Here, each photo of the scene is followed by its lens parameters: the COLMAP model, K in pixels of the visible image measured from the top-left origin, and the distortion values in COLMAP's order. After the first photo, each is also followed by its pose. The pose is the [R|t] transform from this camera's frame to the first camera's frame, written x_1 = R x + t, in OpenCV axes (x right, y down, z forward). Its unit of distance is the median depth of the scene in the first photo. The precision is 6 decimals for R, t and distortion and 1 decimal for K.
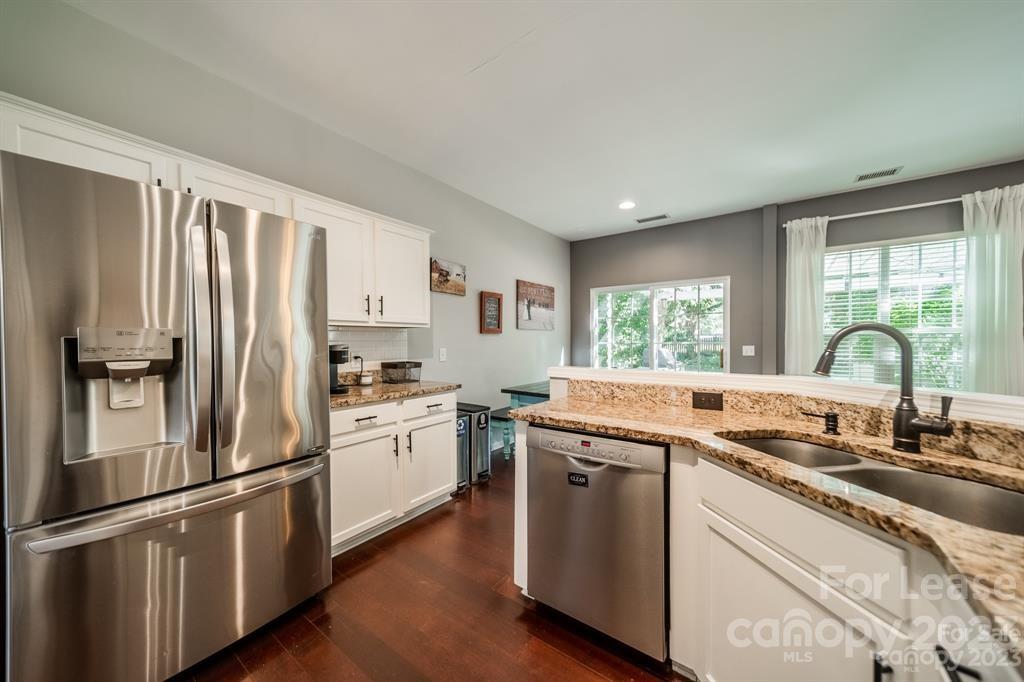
lens RADIAL K [[364.5, 0, 512.0], [0, 364.5, 341.0], [0, 0, 1]] dist [-0.000064, 0.000002]
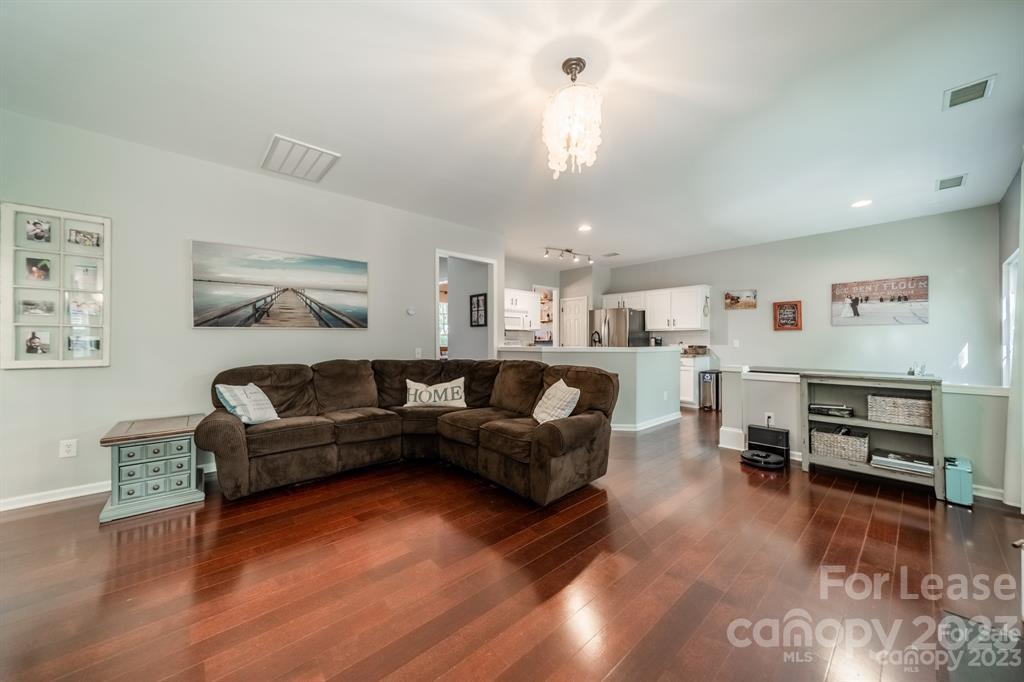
lens RADIAL K [[364.5, 0, 512.0], [0, 364.5, 341.0], [0, 0, 1]] dist [-0.000064, 0.000002]
pose [[-0.207814, 0.001975, -0.978166, 1.513021], [-0.009193, 0.999950, 0.003972, 0.023696], [0.978125, 0.009818, -0.207786, 0.245861]]
